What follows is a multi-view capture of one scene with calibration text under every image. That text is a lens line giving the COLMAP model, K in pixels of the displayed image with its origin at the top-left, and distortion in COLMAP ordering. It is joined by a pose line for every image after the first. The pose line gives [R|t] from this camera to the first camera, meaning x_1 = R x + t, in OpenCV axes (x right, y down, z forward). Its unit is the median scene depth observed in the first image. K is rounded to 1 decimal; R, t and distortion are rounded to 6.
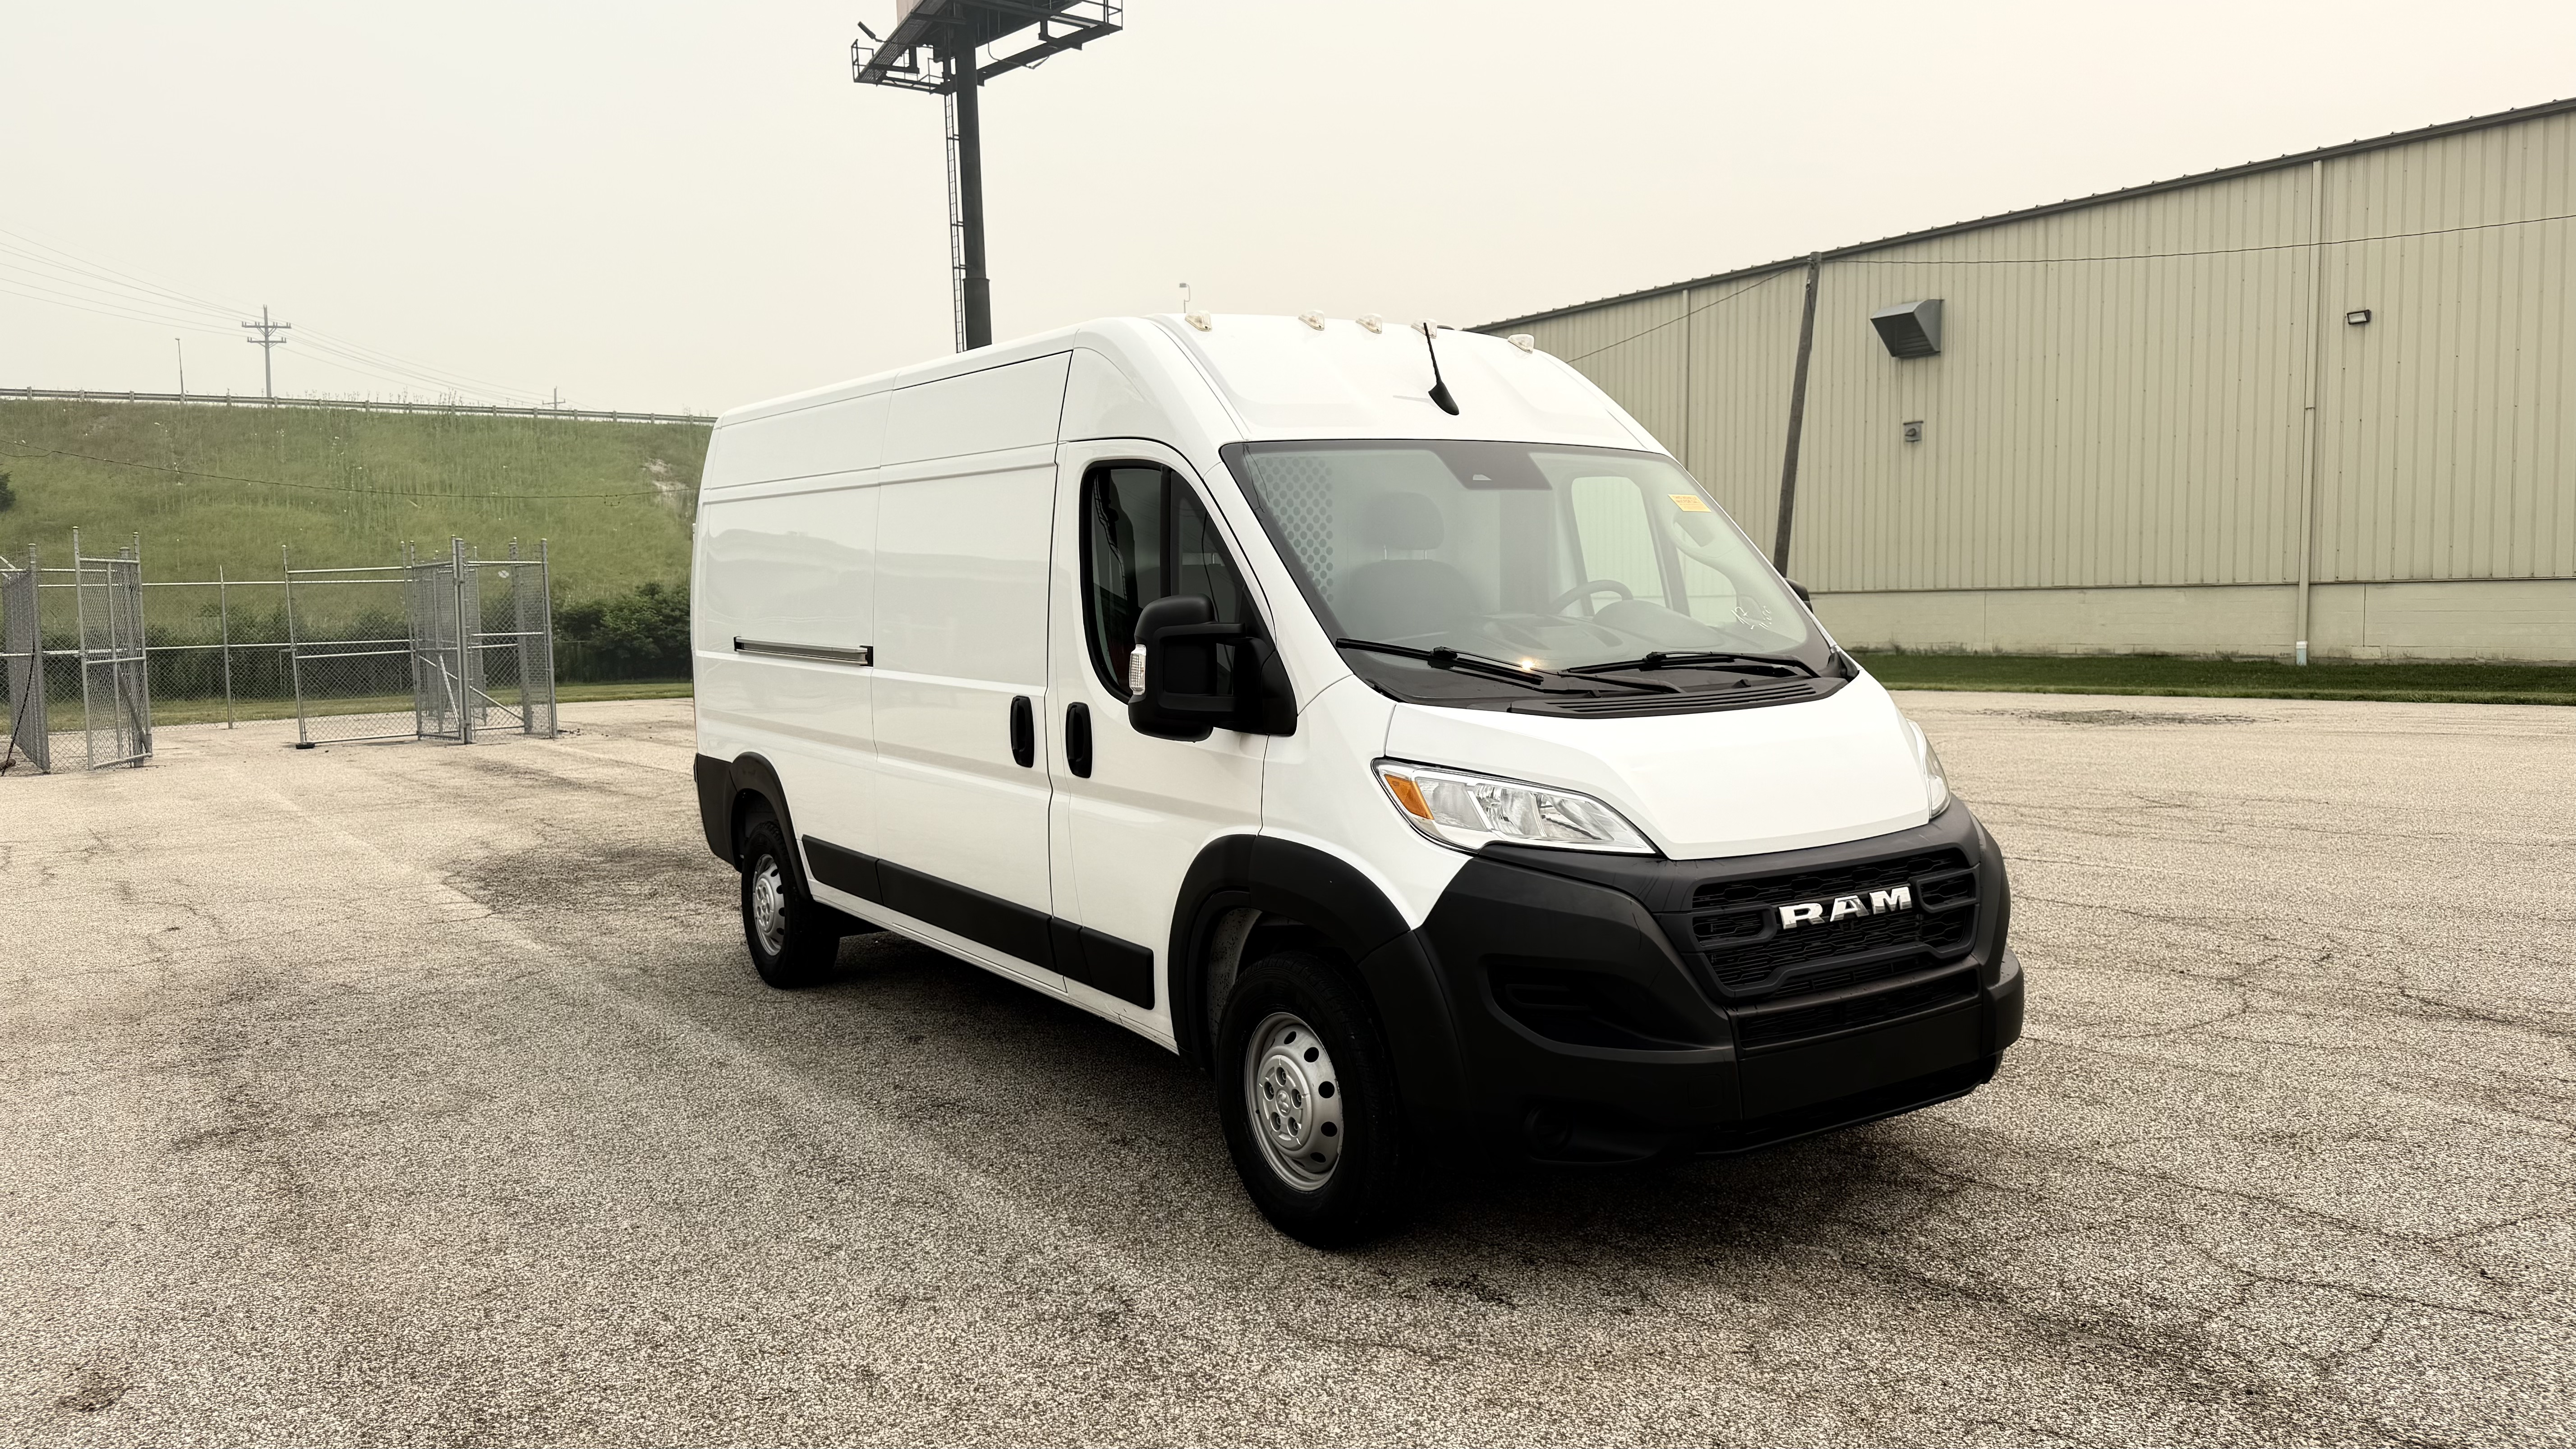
lens RADIAL K [[1764.6, 0, 1275.7], [0, 1764.6, 669.2], [0, 0, 1]] dist [0.056239, -0.067881]
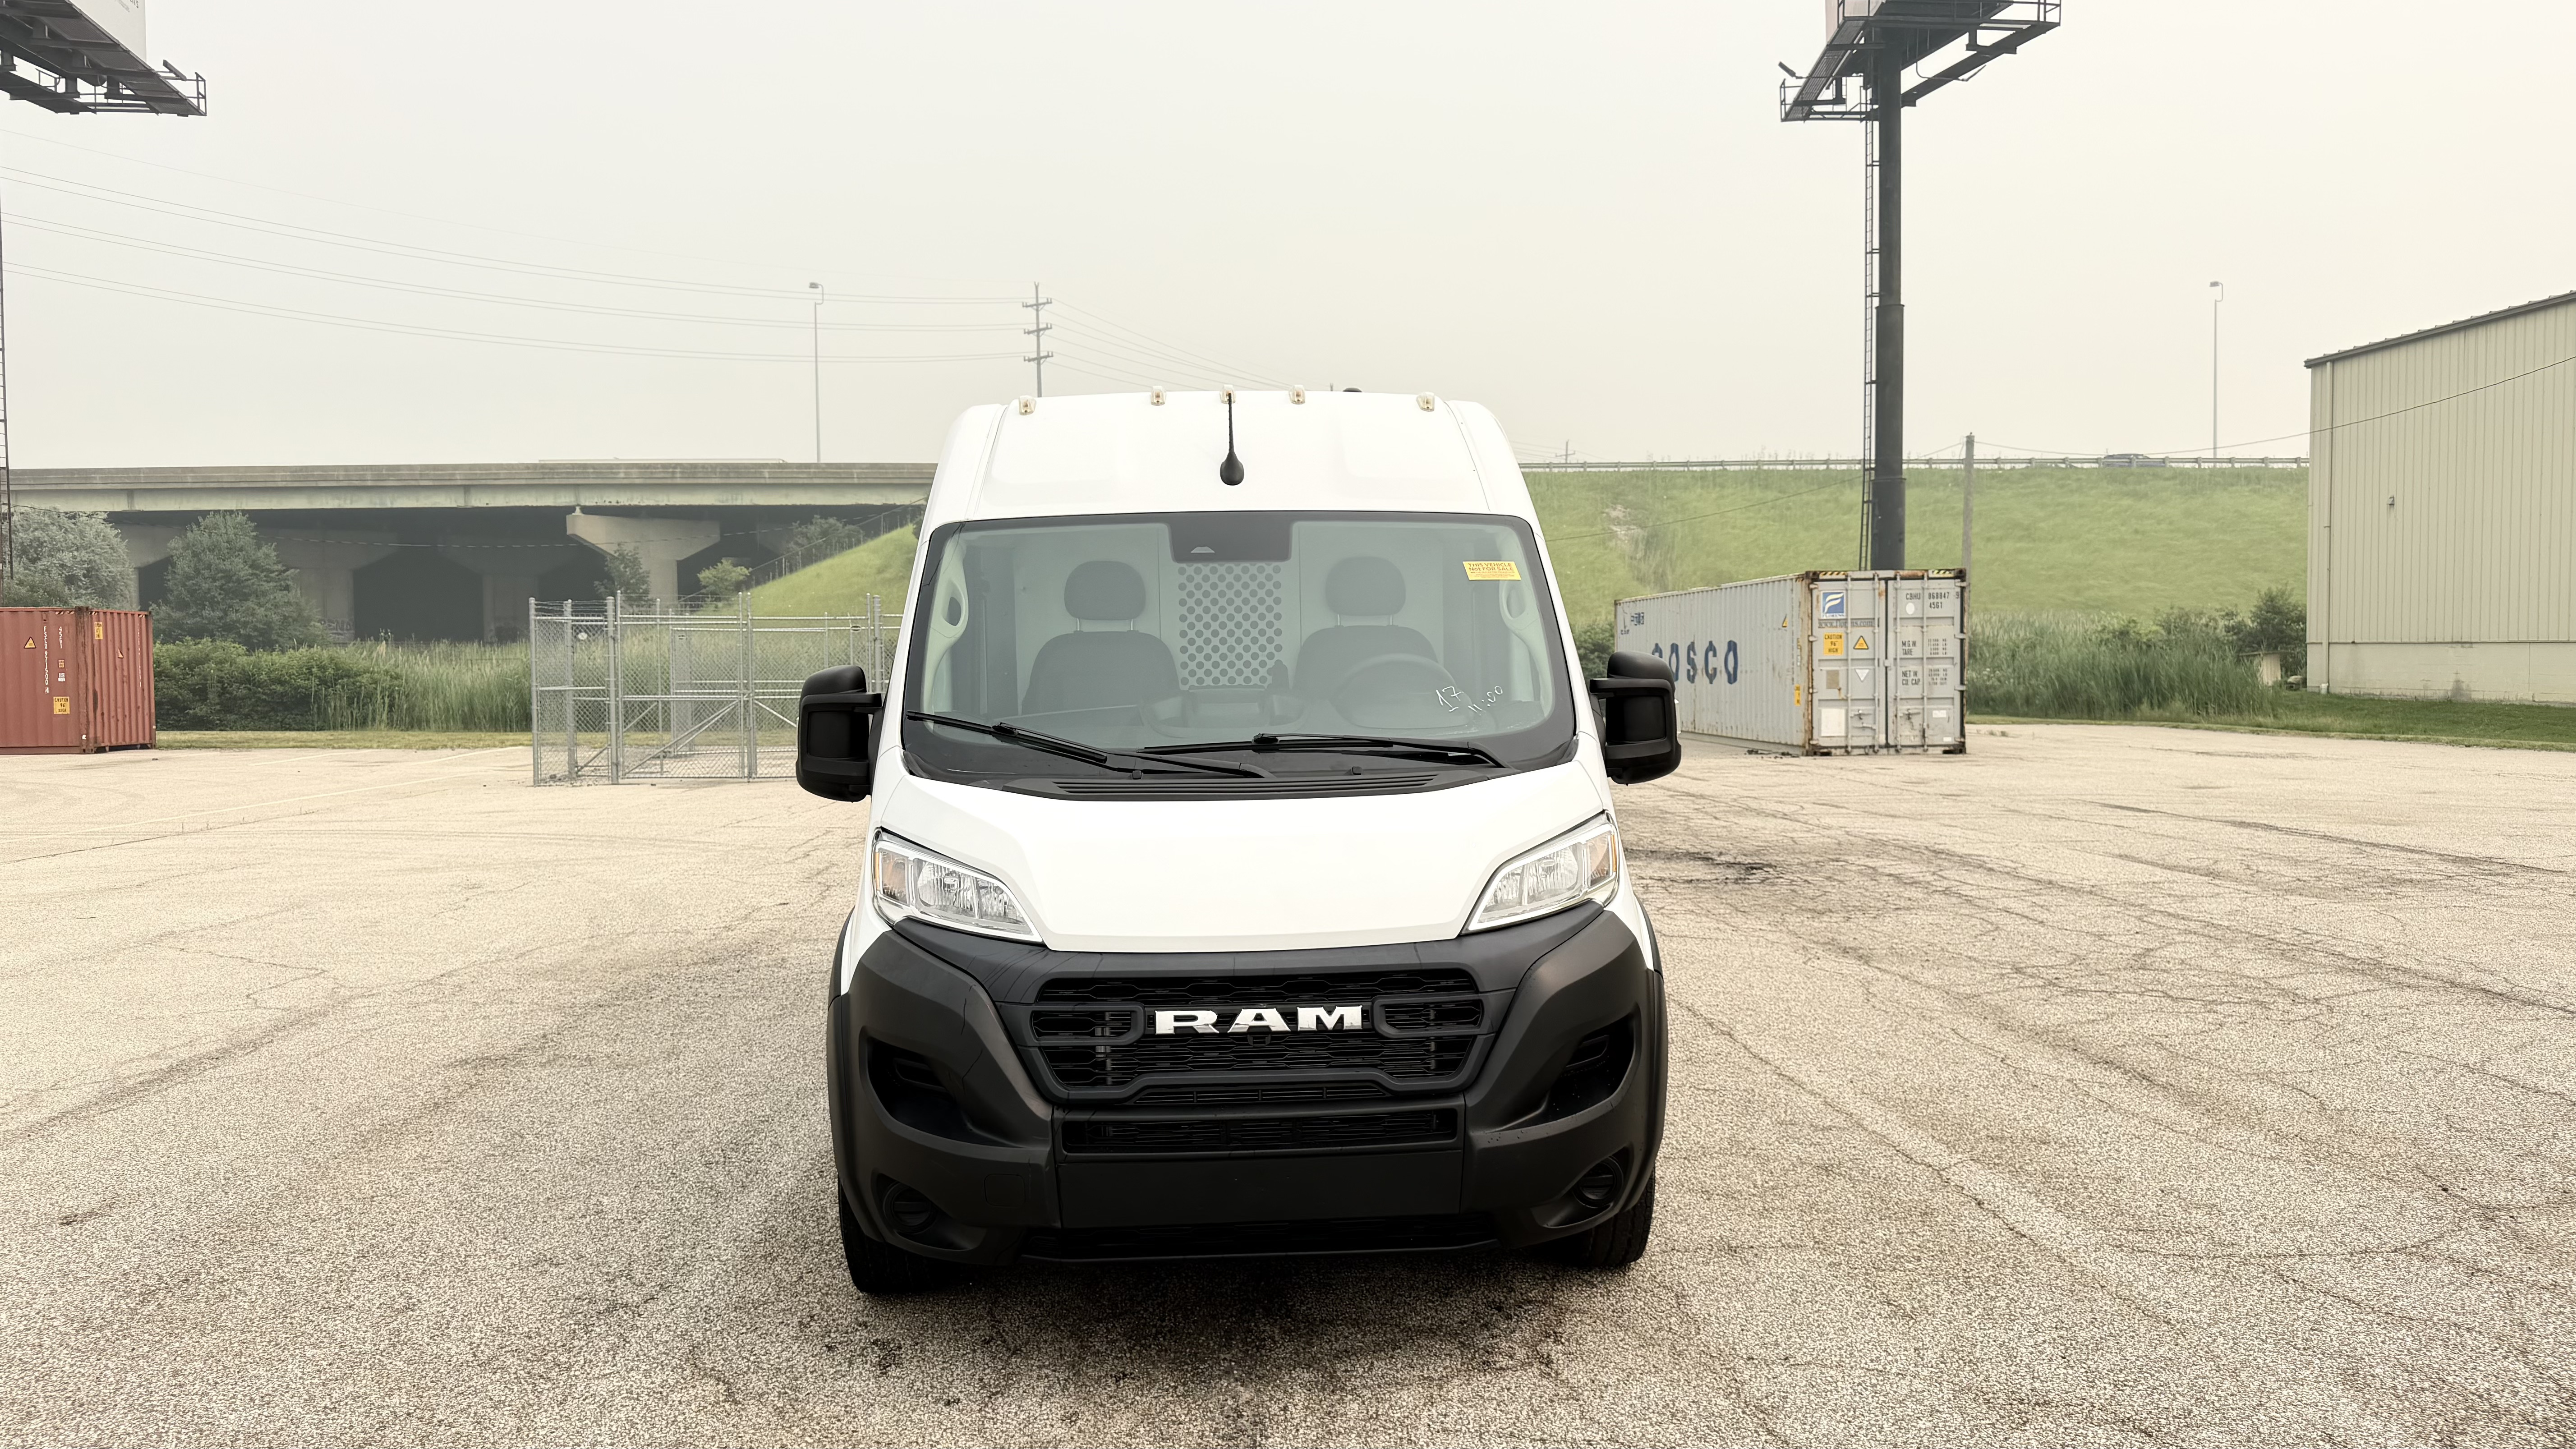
lens RADIAL K [[1764.6, 0, 1299.4], [0, 1764.6, 671.7], [0, 0, 1]] dist [0.056239, -0.067881]
pose [[0.865580, 0.018623, -0.500424, 0.673244], [-0.028968, 0.999497, -0.012909, -0.030044], [0.499932, 0.025670, 0.865684, 0.179675]]
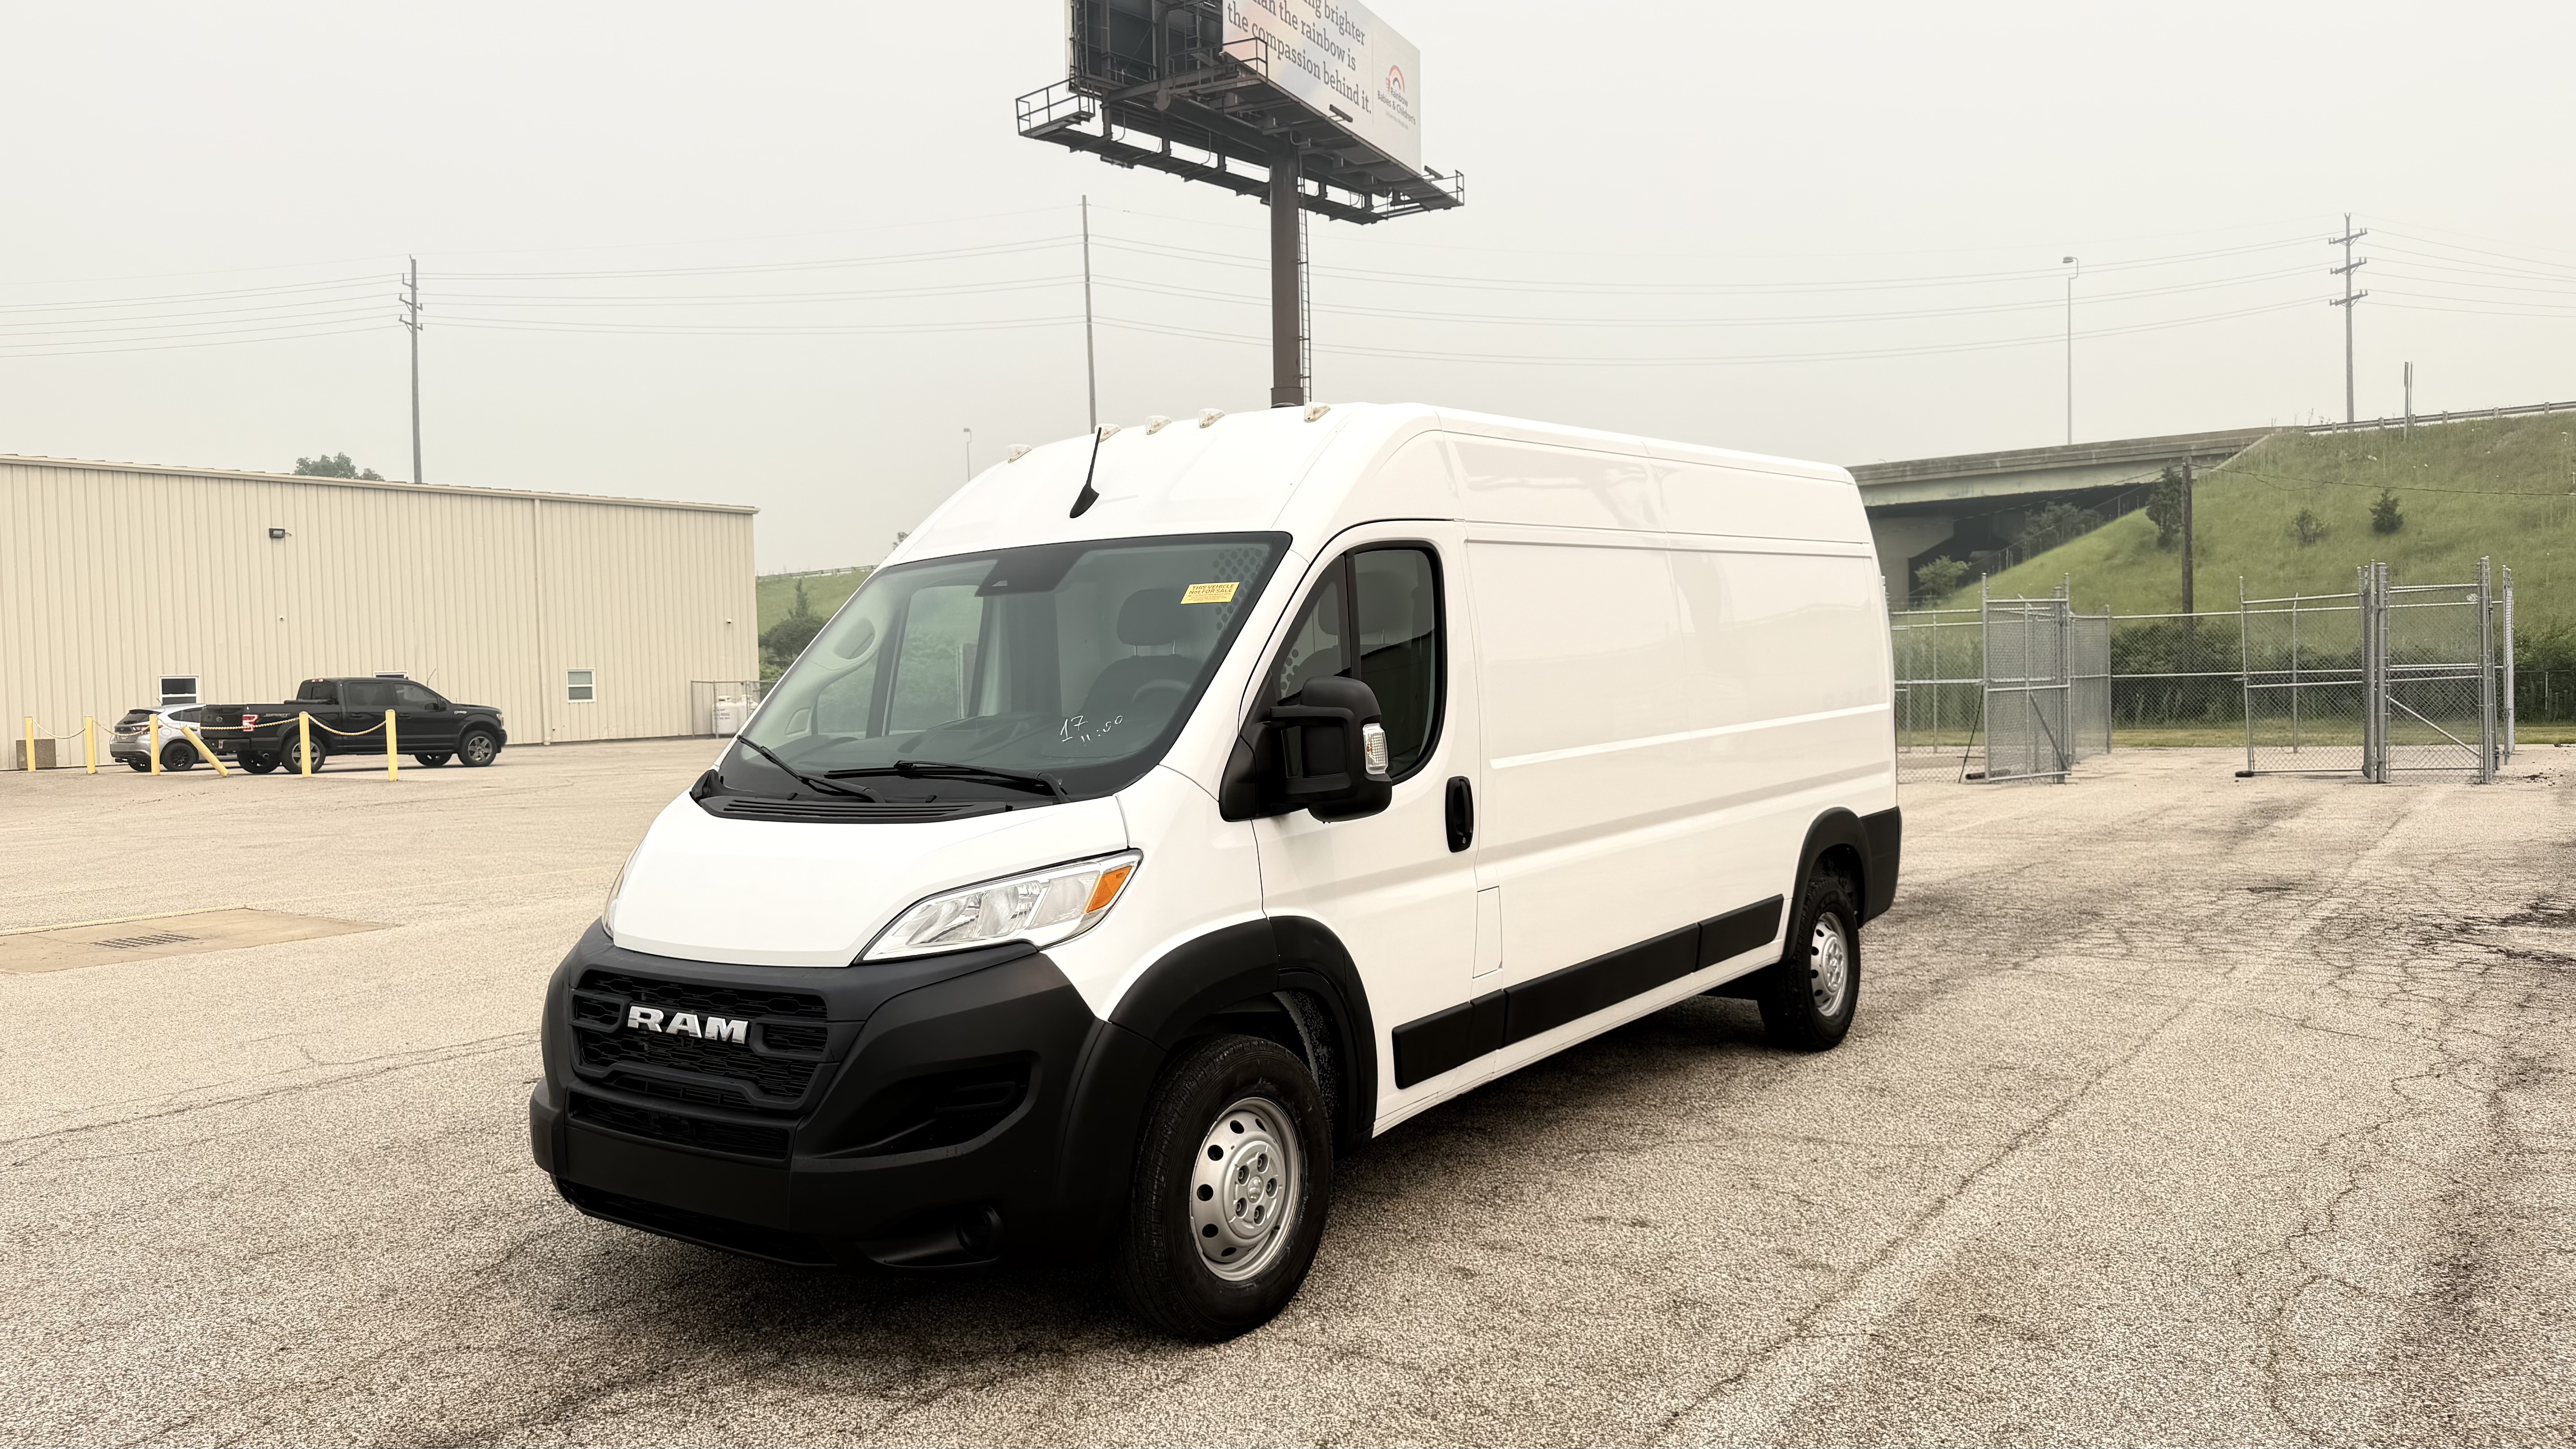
lens RADIAL K [[1764.6, 0, 1327.0], [0, 1764.6, 691.8], [0, 0, 1]] dist [0.056239, -0.067881]
pose [[0.361321, 0.022725, -0.932165, 1.183093], [-0.017861, 0.999688, 0.017447, -0.068031], [0.932271, 0.010346, 0.361614, 0.822991]]
